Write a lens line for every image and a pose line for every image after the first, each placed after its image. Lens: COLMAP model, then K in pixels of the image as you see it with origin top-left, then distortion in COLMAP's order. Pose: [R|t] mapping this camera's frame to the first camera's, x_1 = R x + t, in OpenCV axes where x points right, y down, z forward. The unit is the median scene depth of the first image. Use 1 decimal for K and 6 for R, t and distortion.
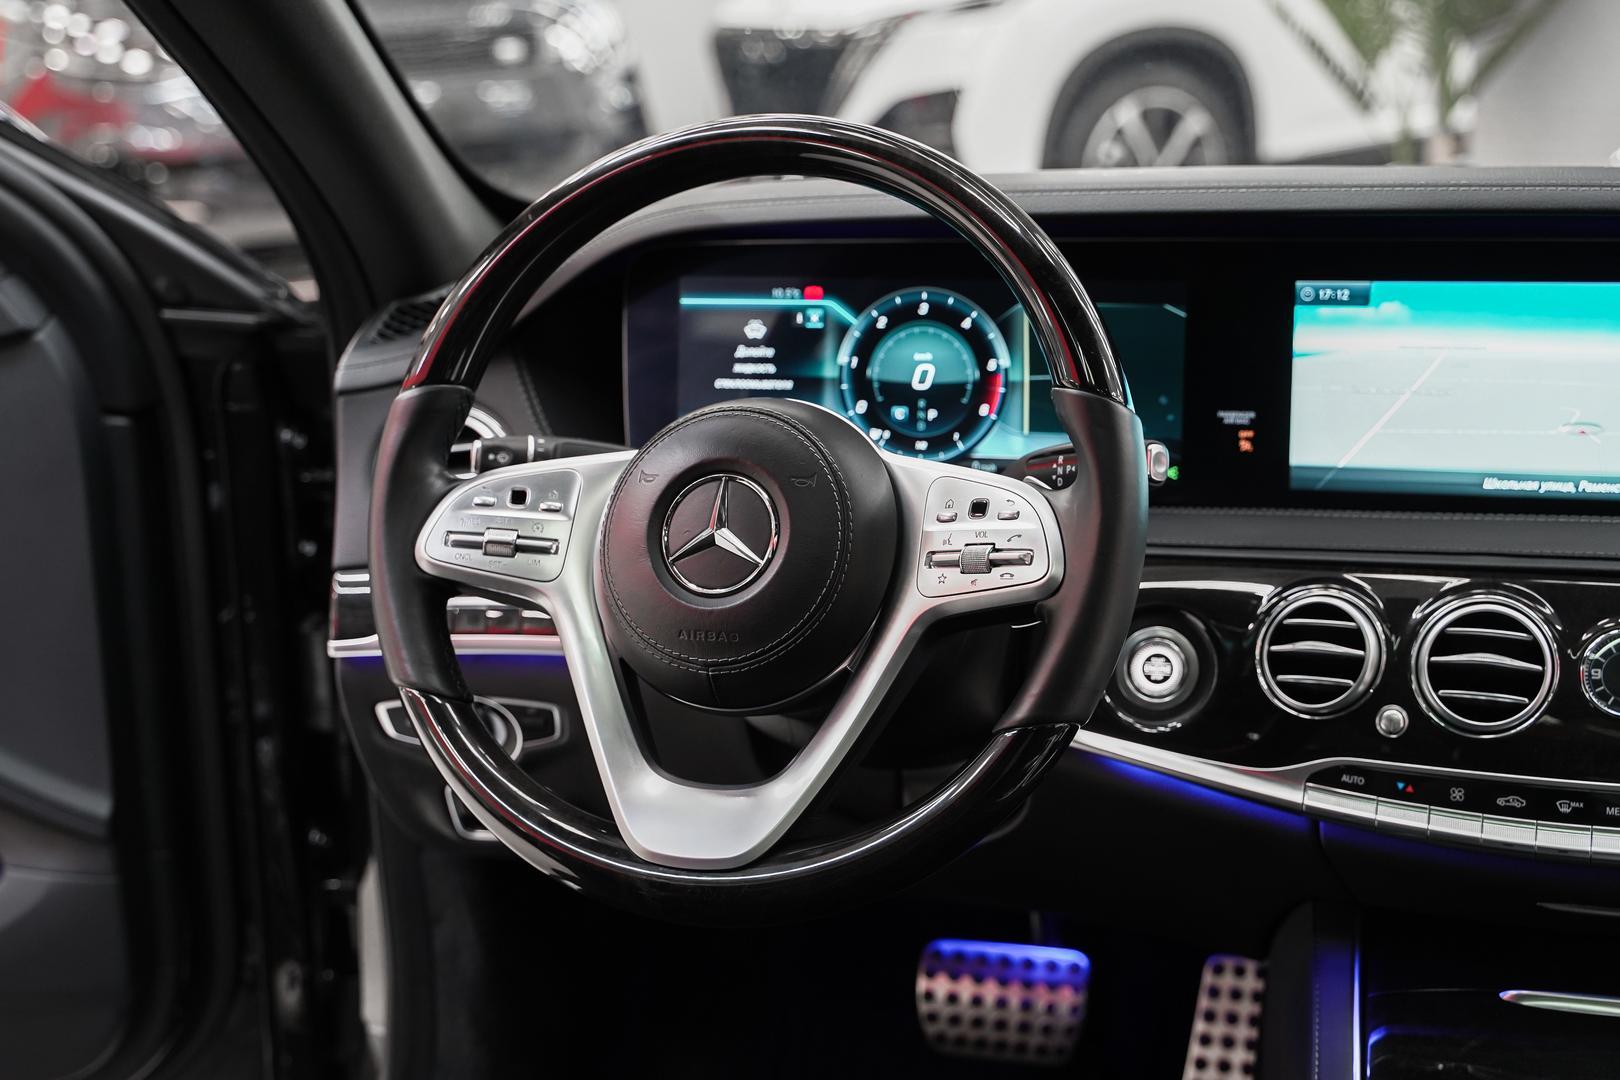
lens RADIAL K [[2416.1, 0, 769.6], [0, 2416.1, 520.7], [0, 0, 1]] dist [0.018360, -0.018829]
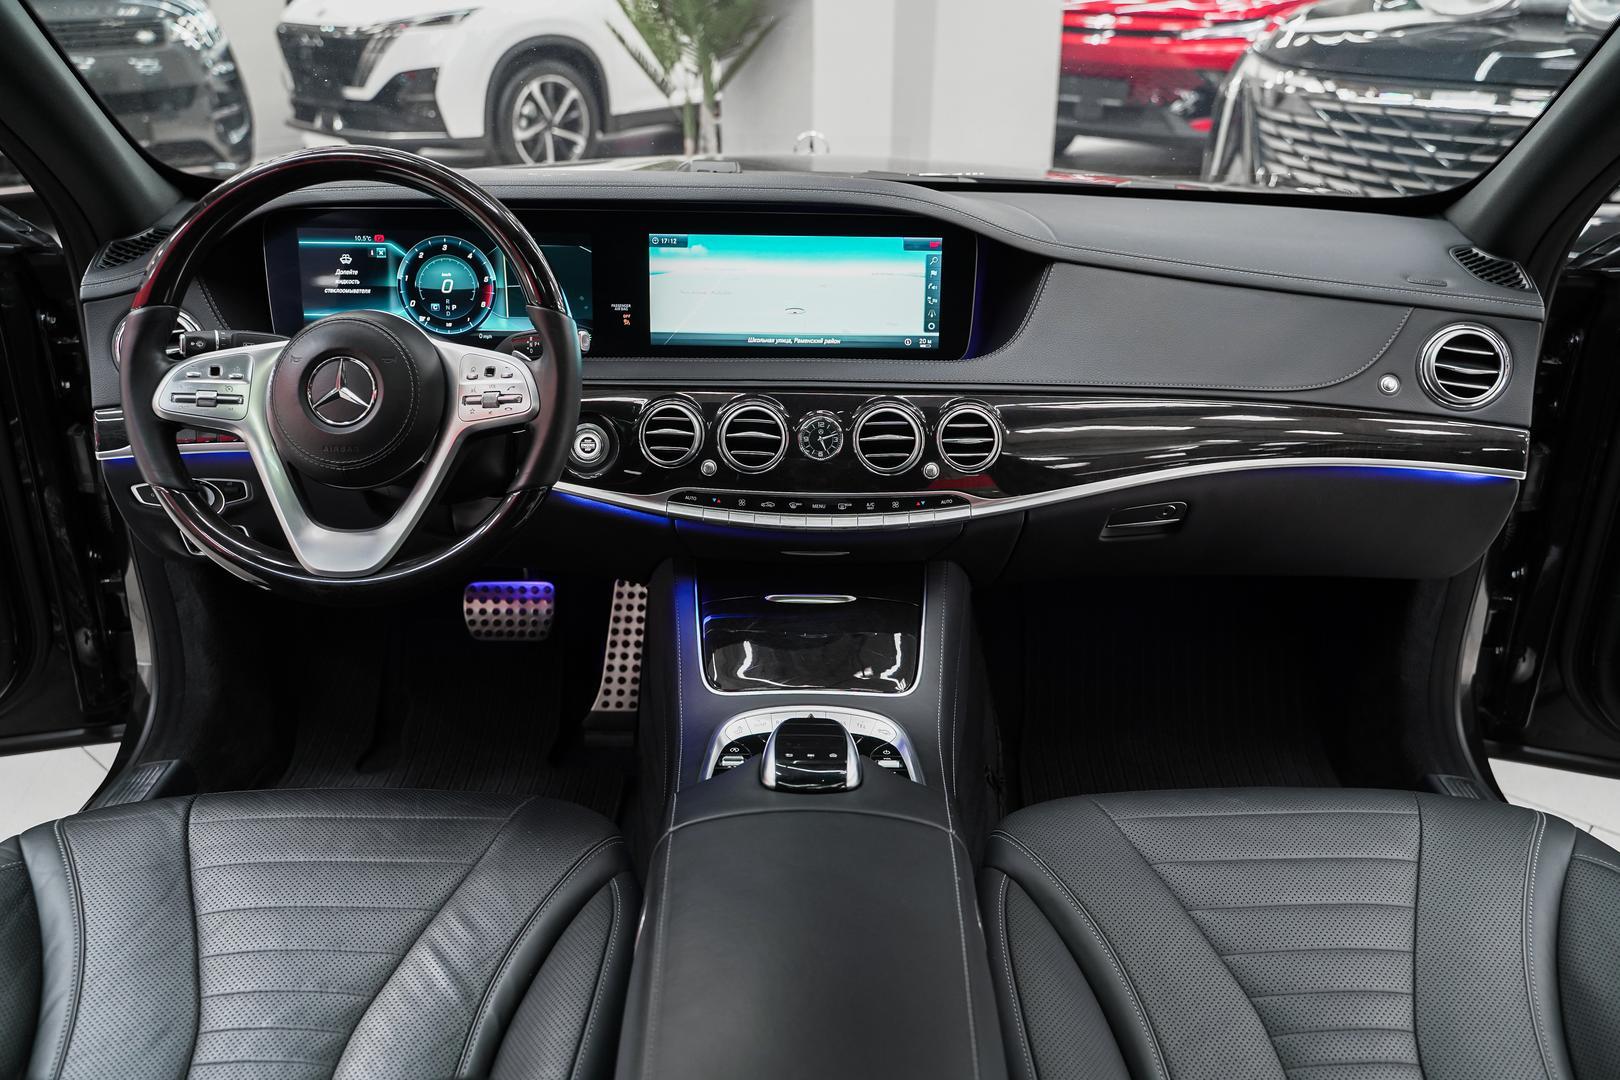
lens RADIAL K [[1301.5, 0, 810.0], [0, 1301.5, 540.0], [0, 0, 1]] dist [-0.010084, 0.004547]
pose [[0.940643, -0.083003, 0.329092, -0.016964], [0.024456, 0.983690, 0.178202, -0.040067], [-0.338516, -0.159576, 0.927331, -0.019450]]
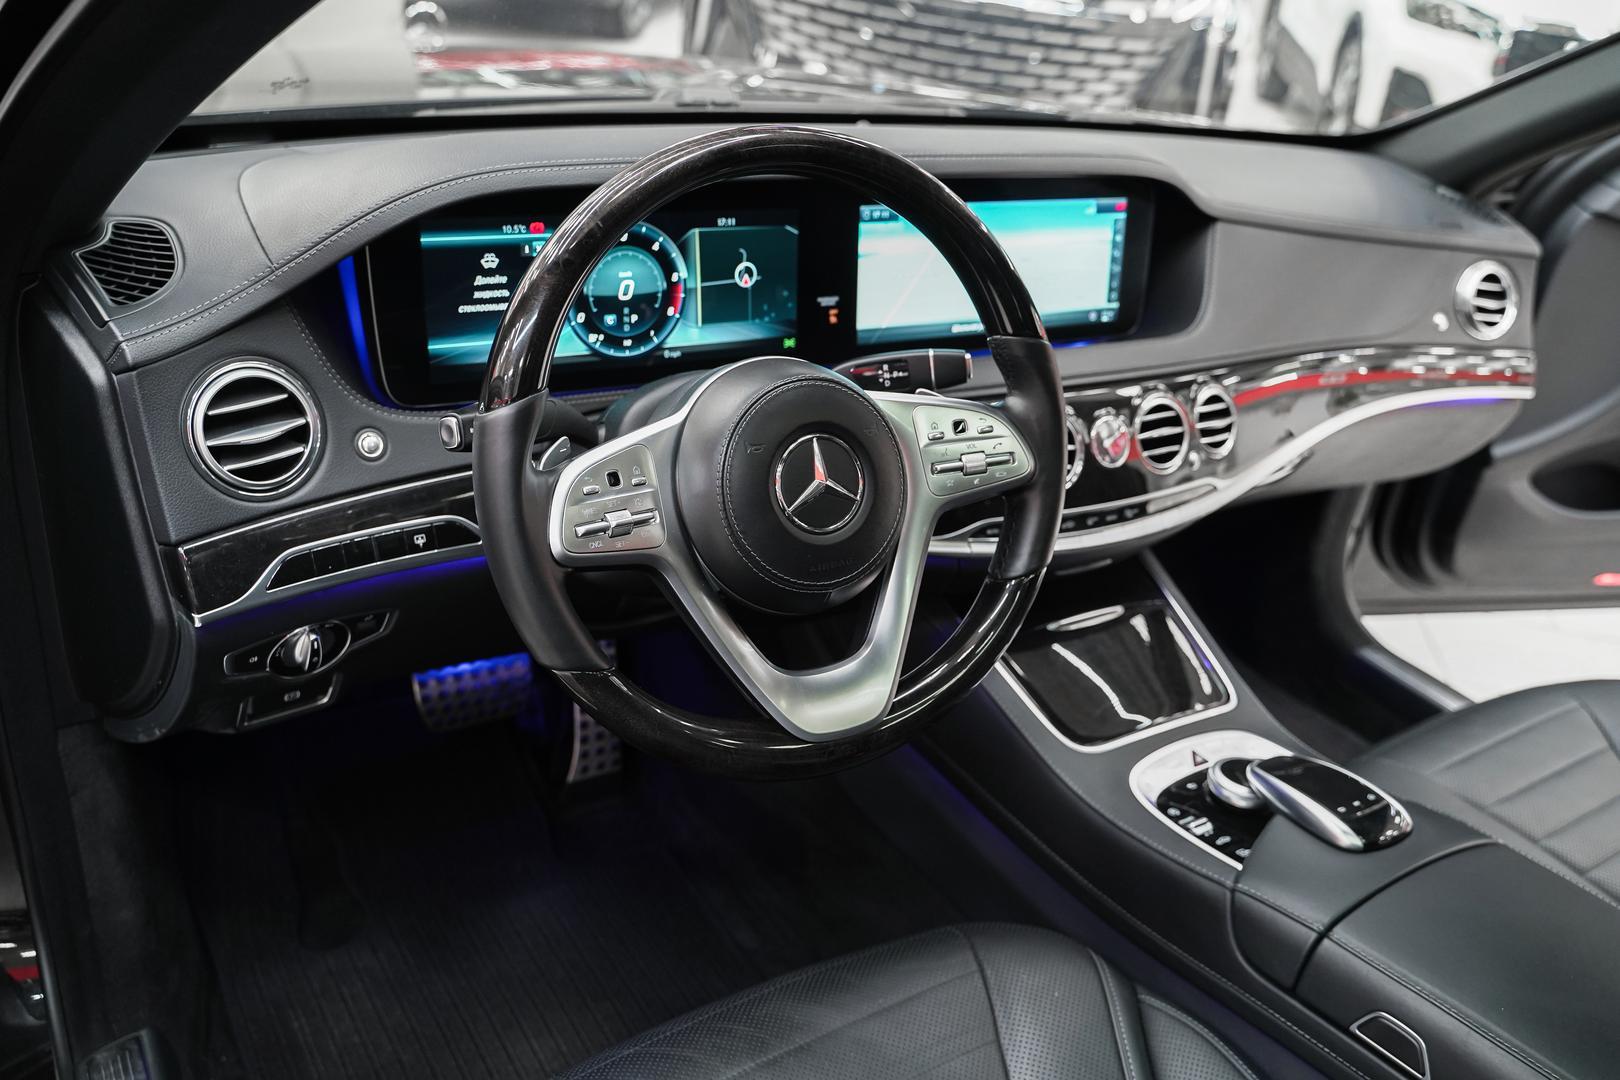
lens RADIAL K [[1351.5, 0, 828.0], [0, 1351.5, 546.6], [0, 0, 1]] dist [-0.005931, -0.005381]
pose [[0.606325, -0.258286, 0.752102, -0.458811], [0.037912, 0.954096, 0.297090, -0.141629], [-0.794312, -0.151620, 0.588285, 0.473866]]
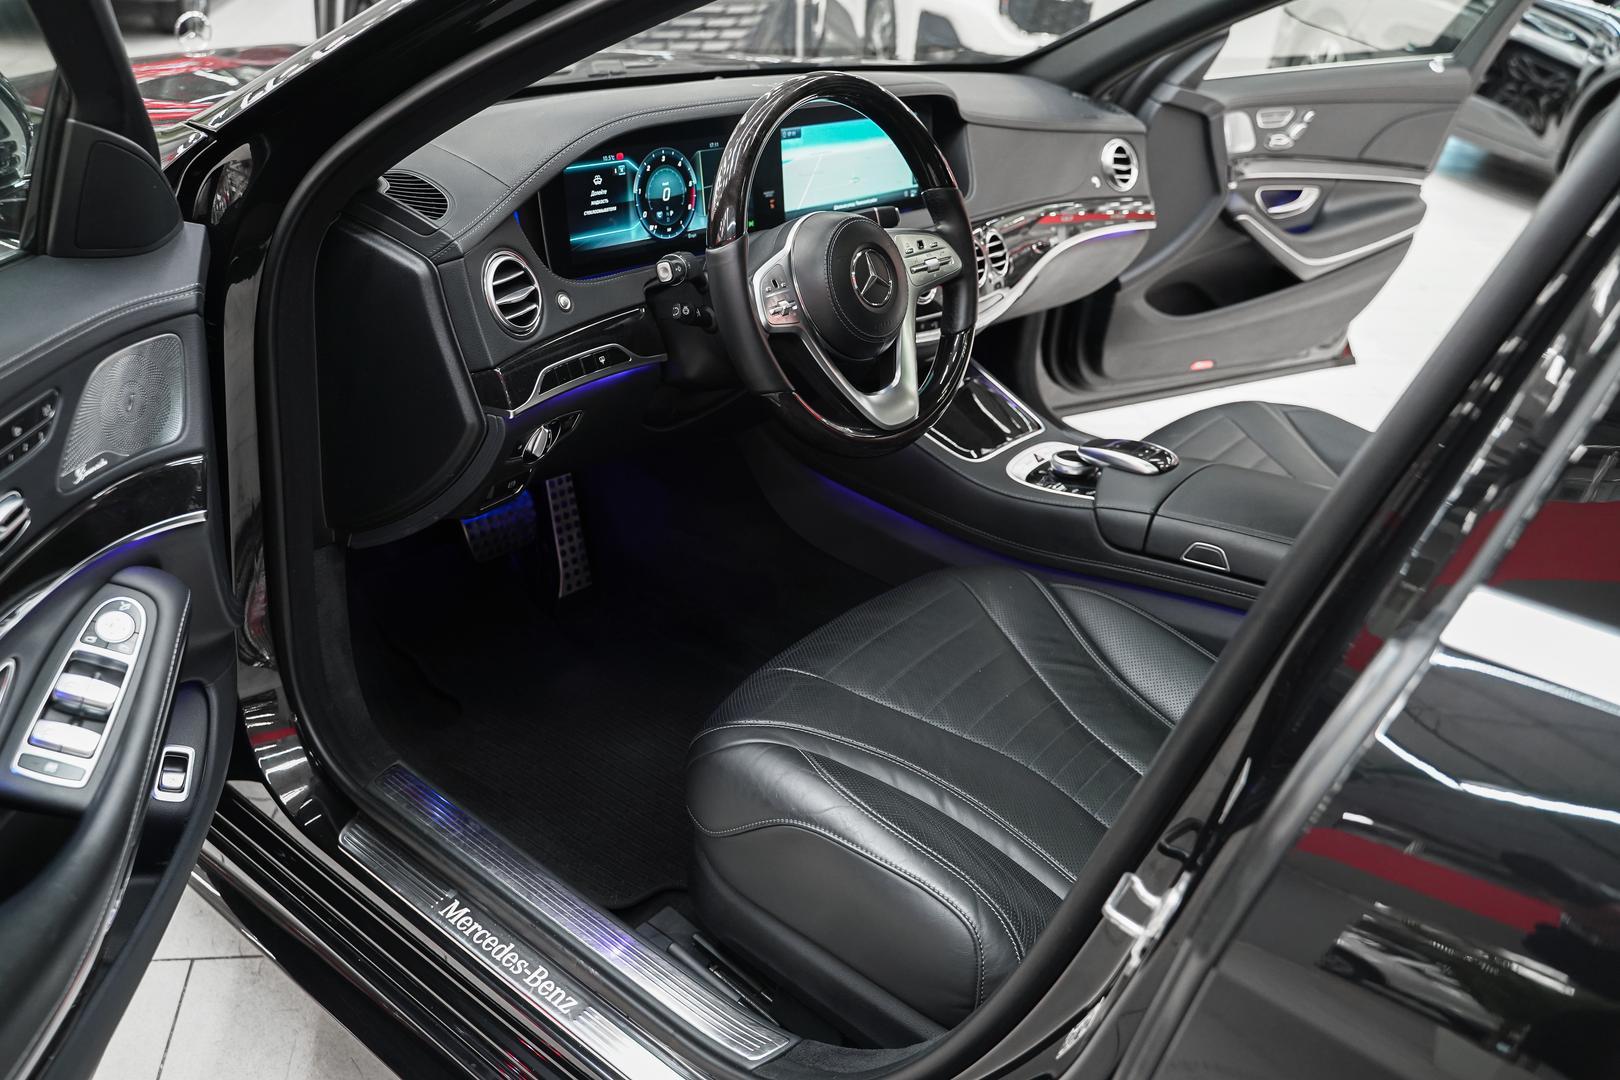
lens RADIAL K [[1352.8, 0, 769.7], [0, 1352.8, 522.5], [0, 0, 1]] dist [-0.011727, -0.000100]
pose [[0.336907, -0.343288, 0.876725, -0.977876], [0.115626, 0.939200, 0.323318, -0.156889], [-0.934411, -0.007556, 0.356116, 0.536795]]
